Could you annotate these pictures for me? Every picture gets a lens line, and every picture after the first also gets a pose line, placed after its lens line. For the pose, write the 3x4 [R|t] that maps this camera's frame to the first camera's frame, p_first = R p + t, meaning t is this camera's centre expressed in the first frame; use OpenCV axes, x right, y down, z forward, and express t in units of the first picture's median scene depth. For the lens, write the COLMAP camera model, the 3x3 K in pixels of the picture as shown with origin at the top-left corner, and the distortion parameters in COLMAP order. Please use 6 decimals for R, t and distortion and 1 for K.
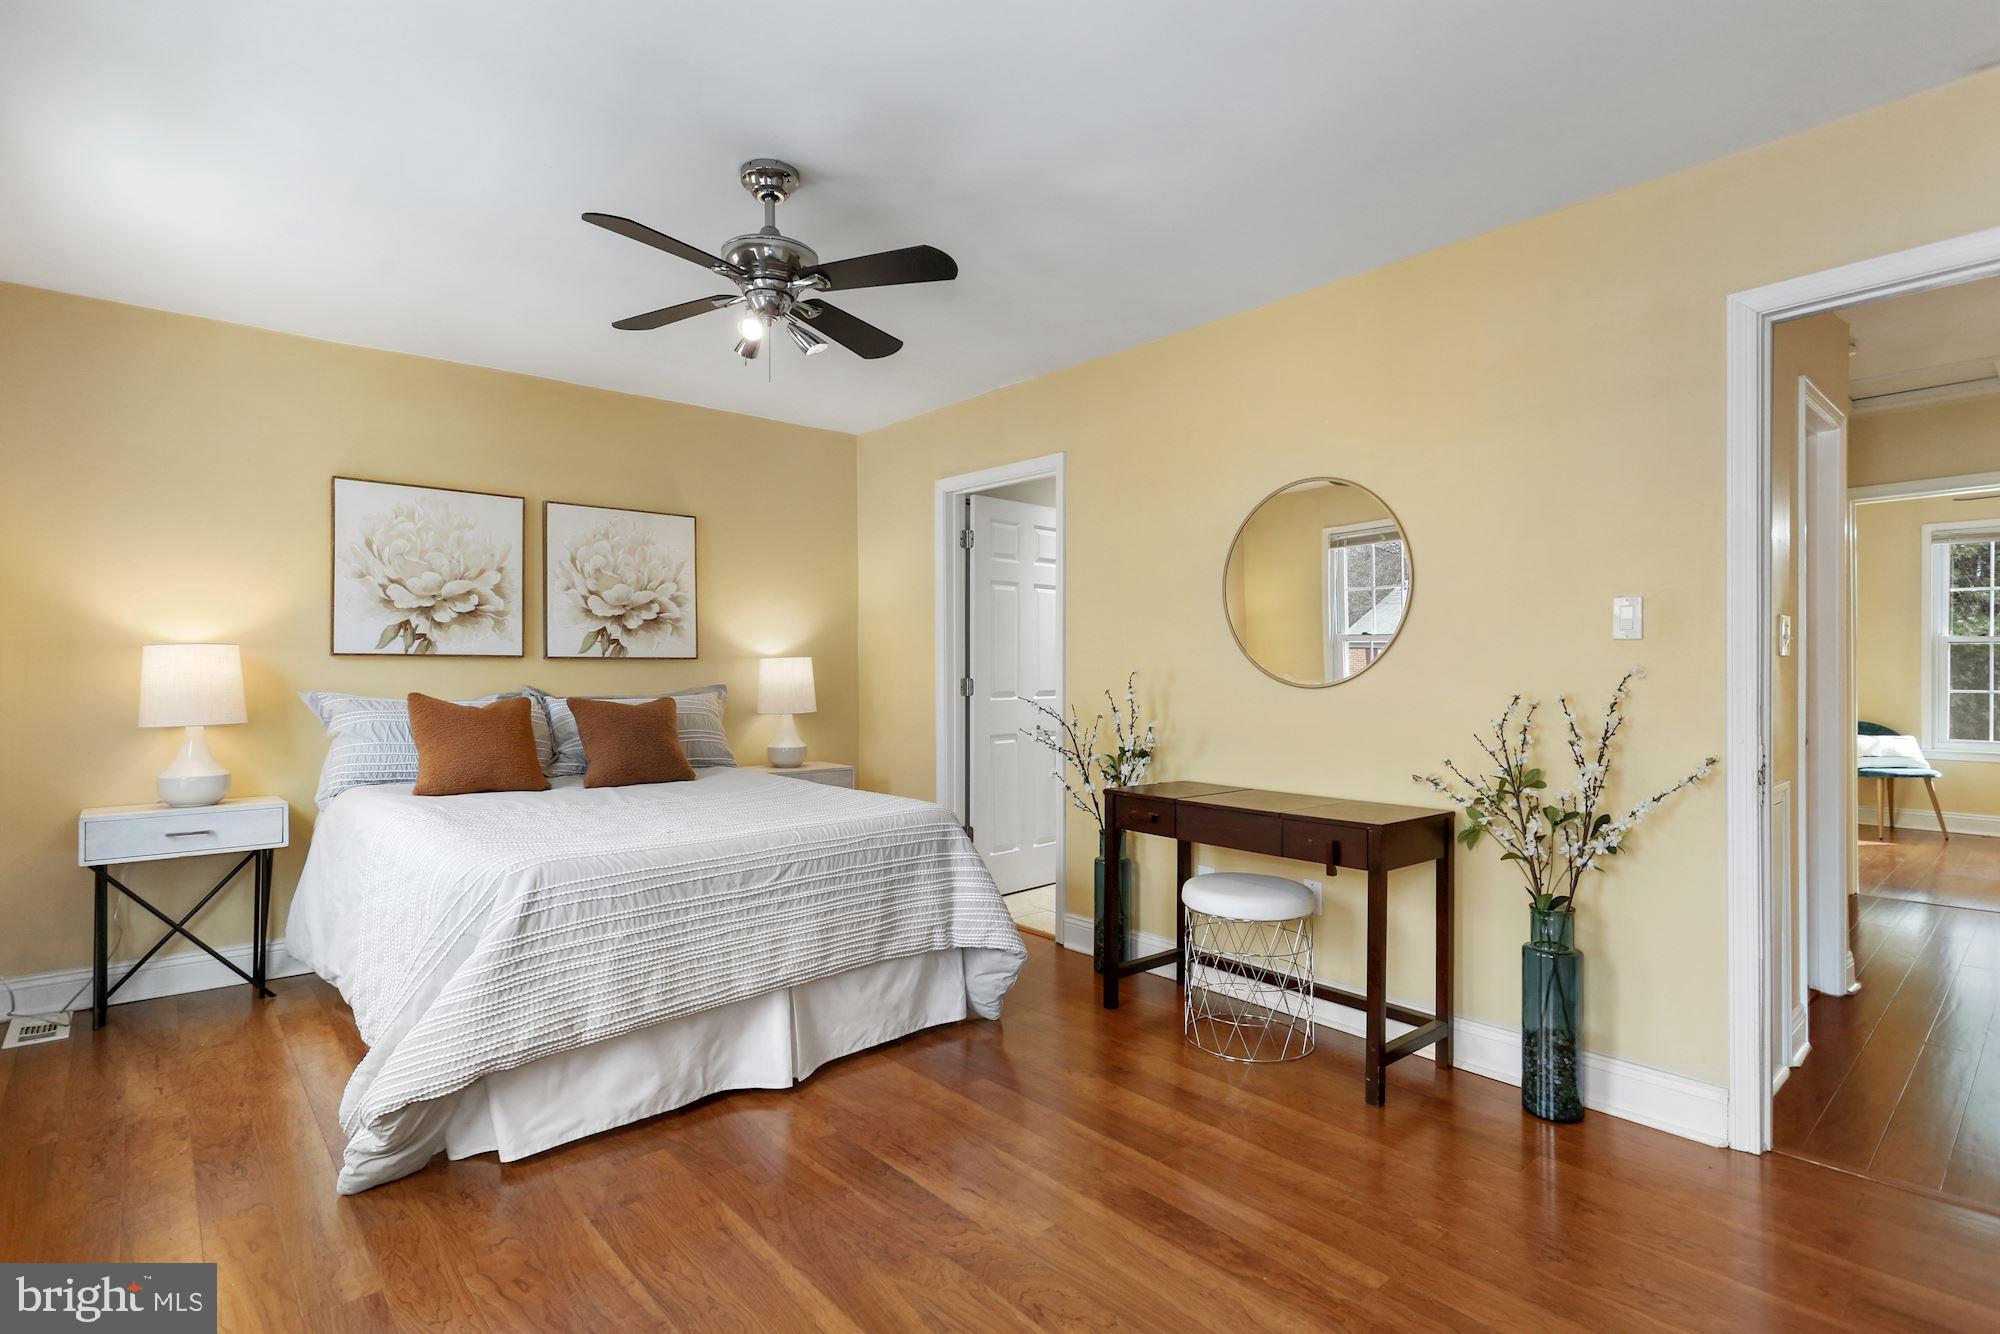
lens RADIAL K [[941.7, 0, 1004.3], [0, 941.7, 661.7], [0, 0, 1]] dist [0.000814, 0.023550]
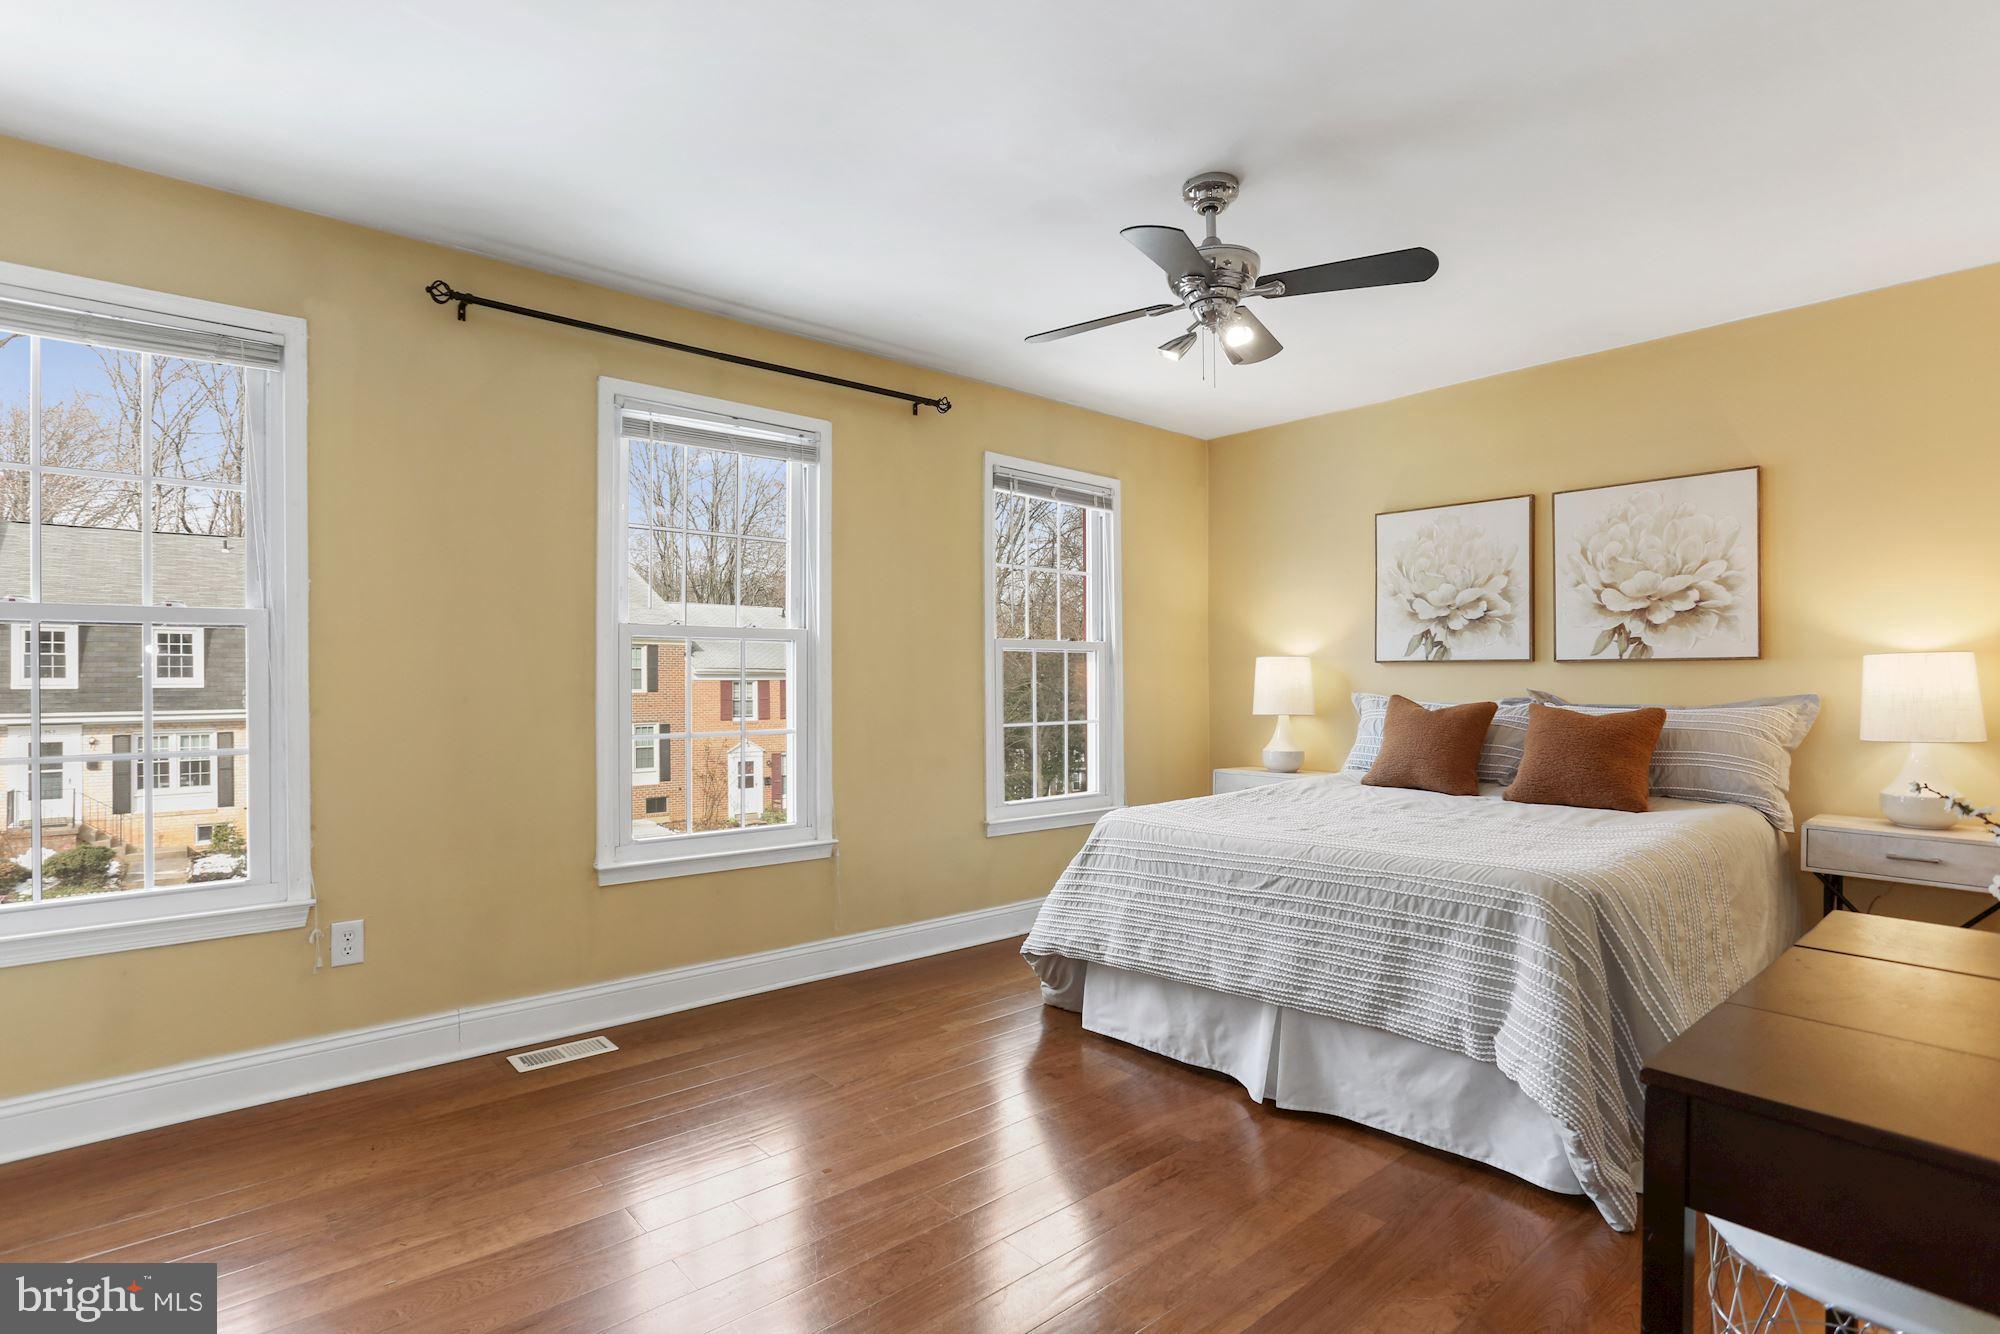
lens RADIAL K [[983.2, 0, 989.0], [0, 983.2, 663.3], [0, 0, 1]] dist [-0.055659, 0.029021]
pose [[0.021148, -0.015713, -0.999653, 0.487480], [0.008181, 0.999846, -0.015543, 0.008793], [0.999743, -0.007849, 0.021274, 0.449643]]
